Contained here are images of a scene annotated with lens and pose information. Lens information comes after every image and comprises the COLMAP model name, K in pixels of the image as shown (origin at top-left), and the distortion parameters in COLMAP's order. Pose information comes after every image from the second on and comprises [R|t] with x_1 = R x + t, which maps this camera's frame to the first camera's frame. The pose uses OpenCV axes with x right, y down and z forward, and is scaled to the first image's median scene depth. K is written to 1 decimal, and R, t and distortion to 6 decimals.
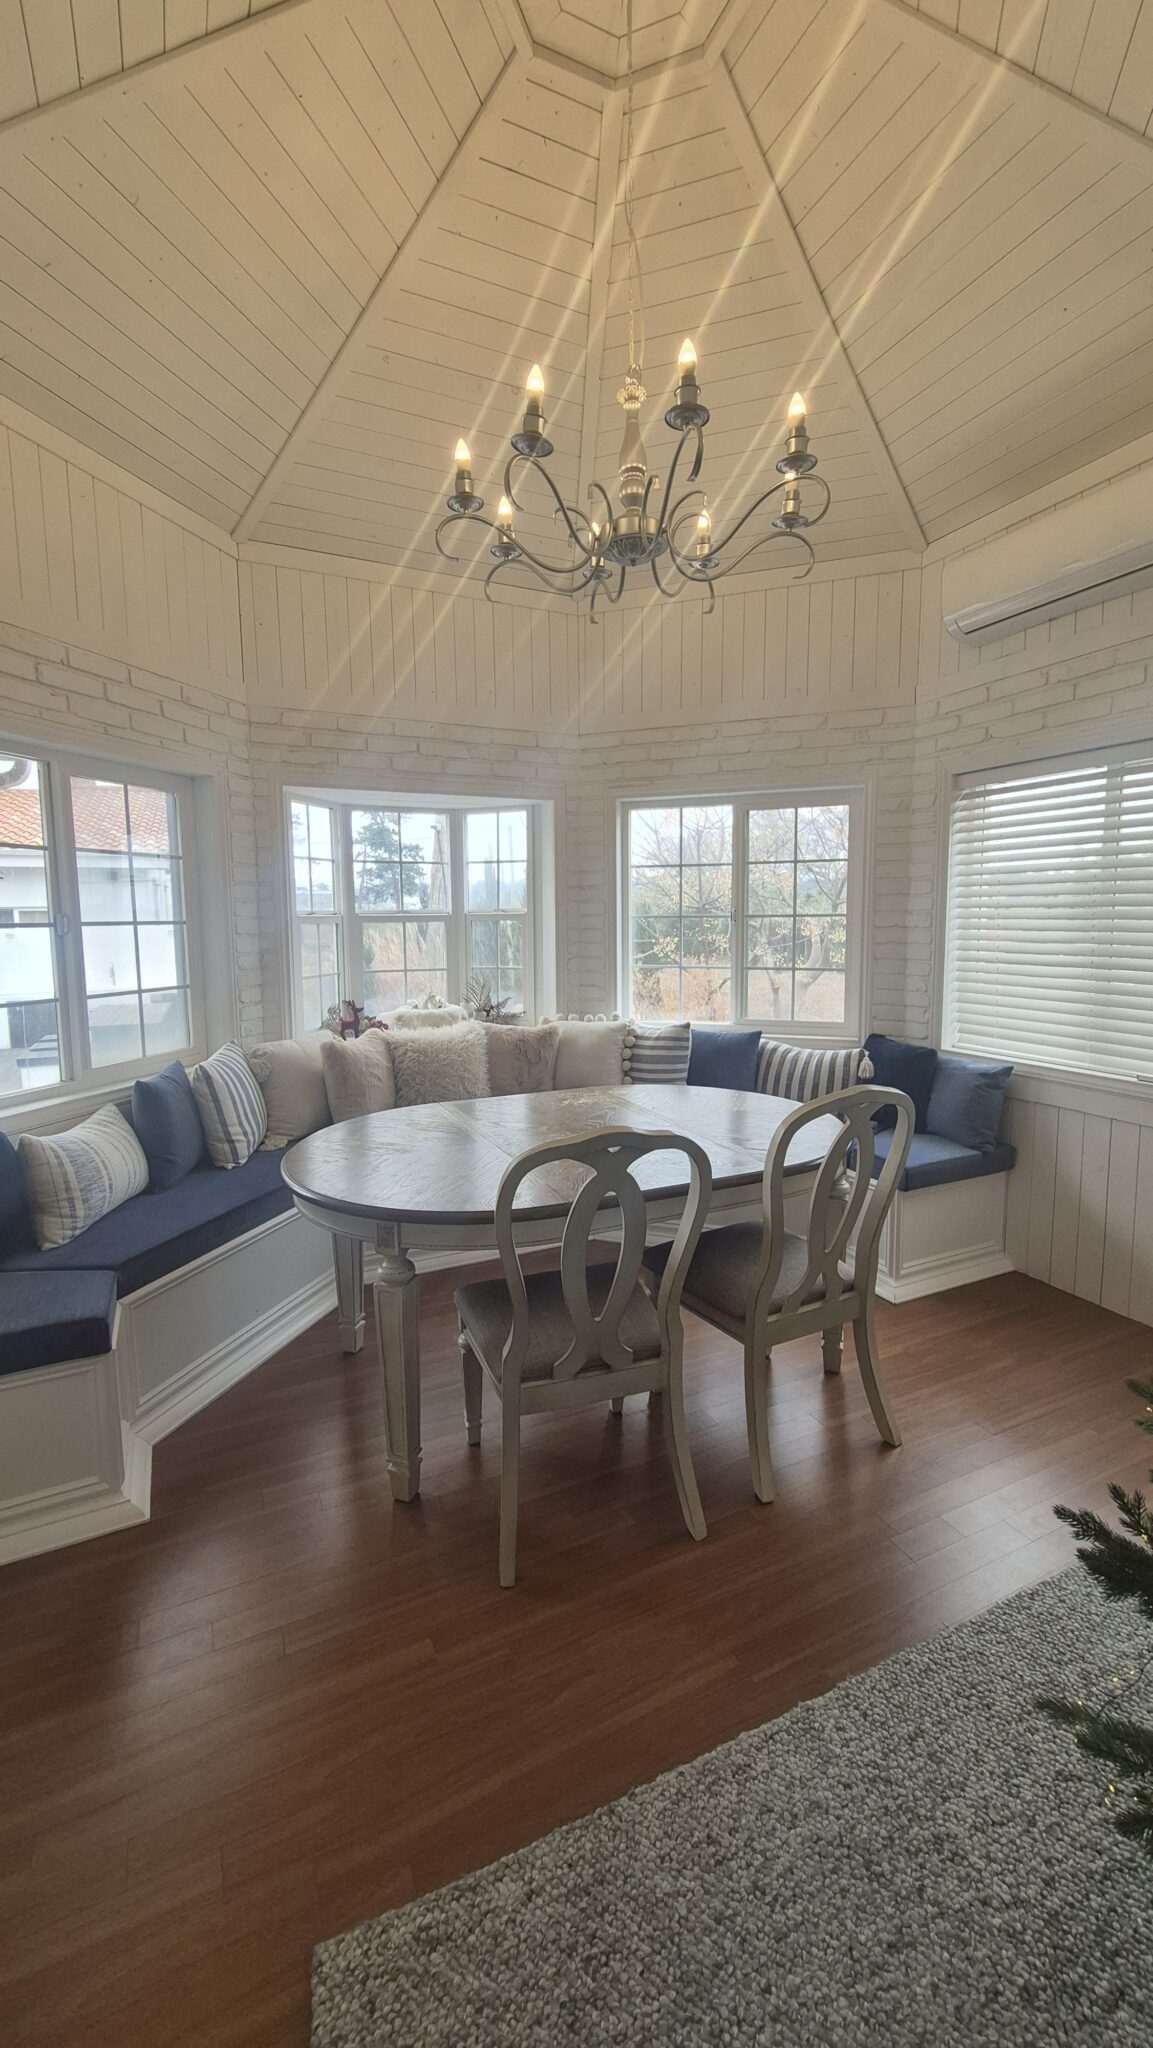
lens RADIAL K [[805.4, 0, 571.5], [0, 805.4, 996.7], [0, 0, 1]] dist [0.000807, 0.000087]
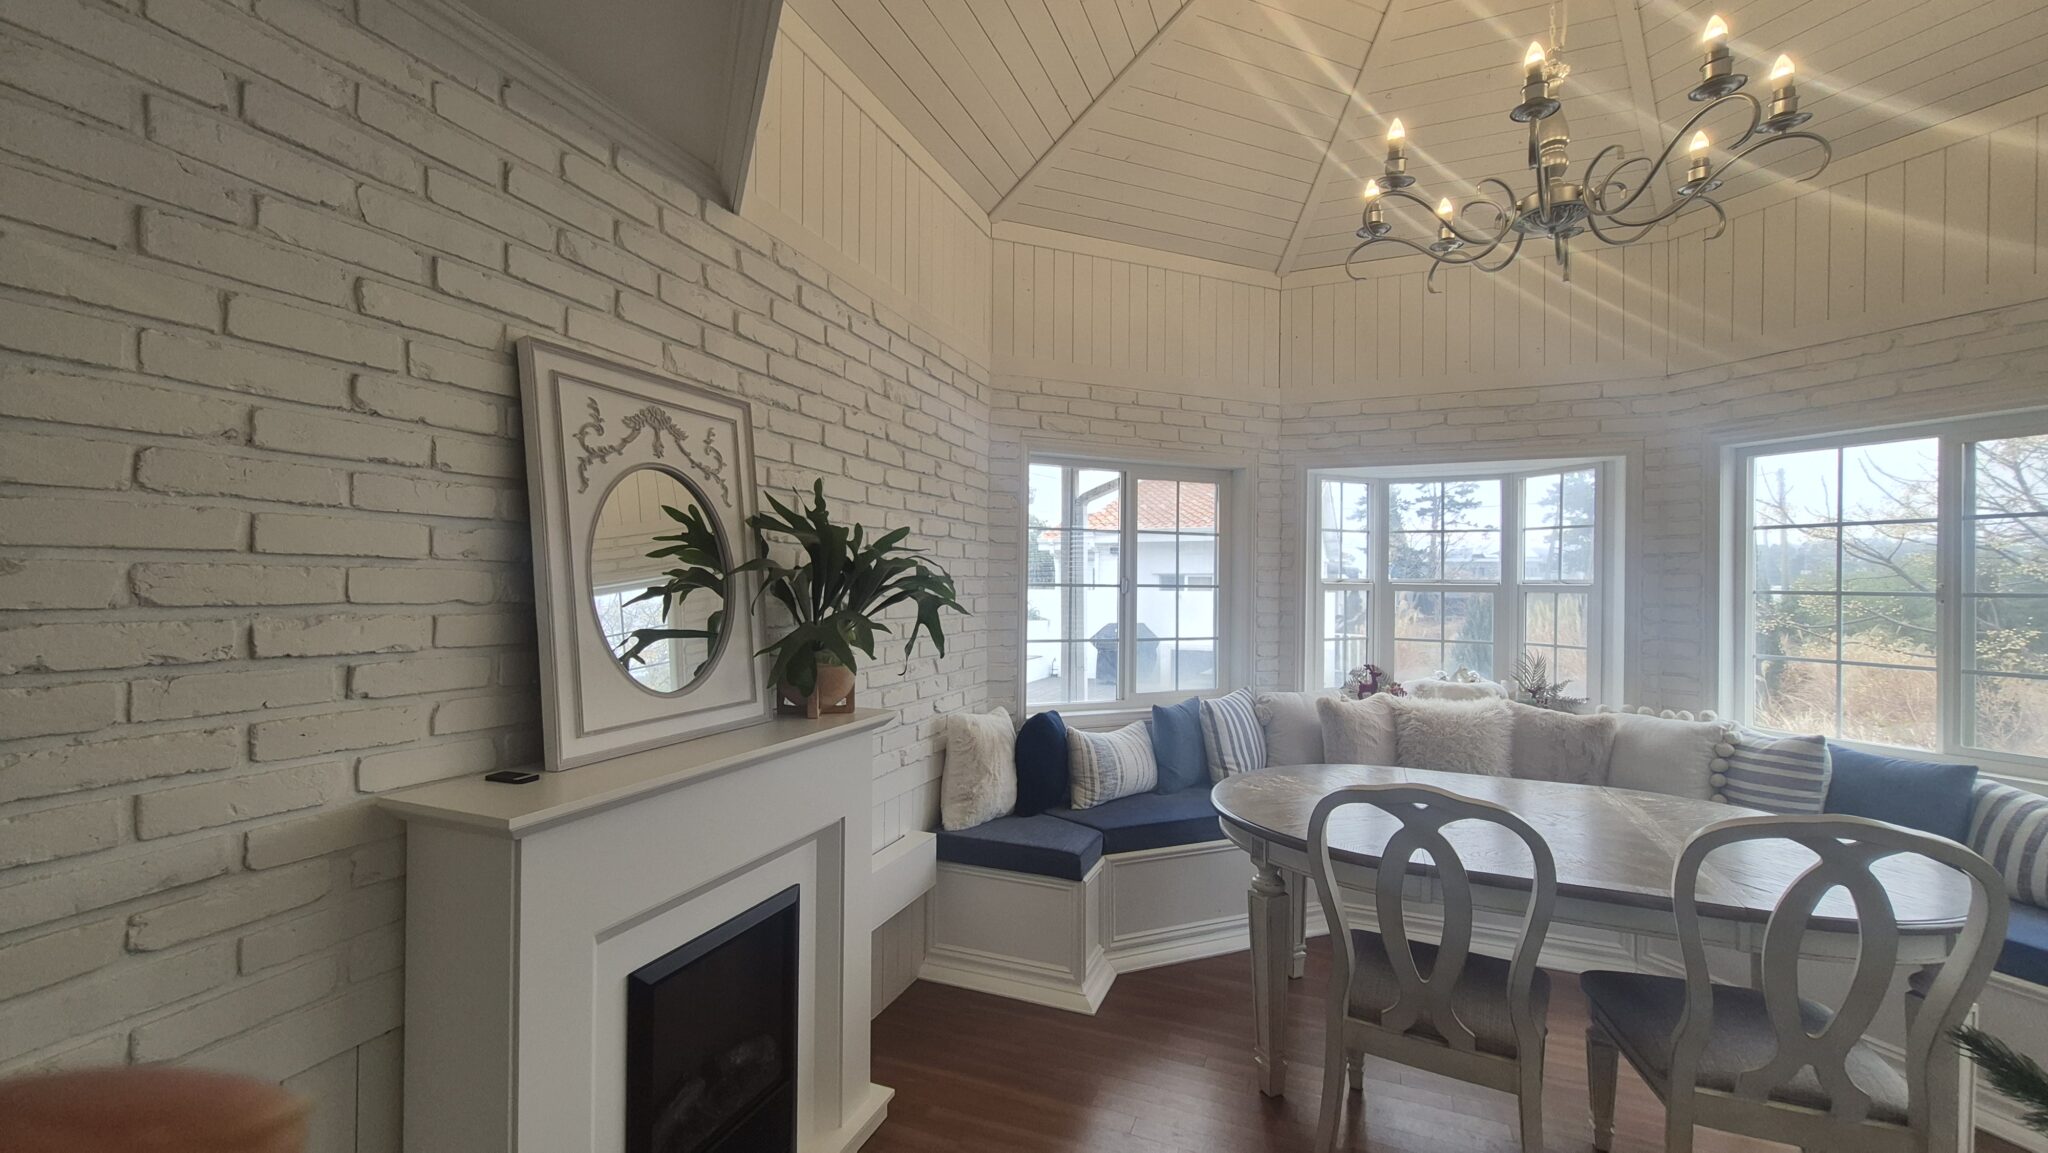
lens RADIAL K [[805.4, 0, 1017.9], [0, 805.4, 581.2], [0, 0, 1]] dist [0.000807, 0.000087]
pose [[0.674560, 0.015723, -0.738053, 0.214156], [-0.091342, 0.993868, -0.062312, 0.004789], [0.732547, 0.109449, 0.671860, -0.054835]]
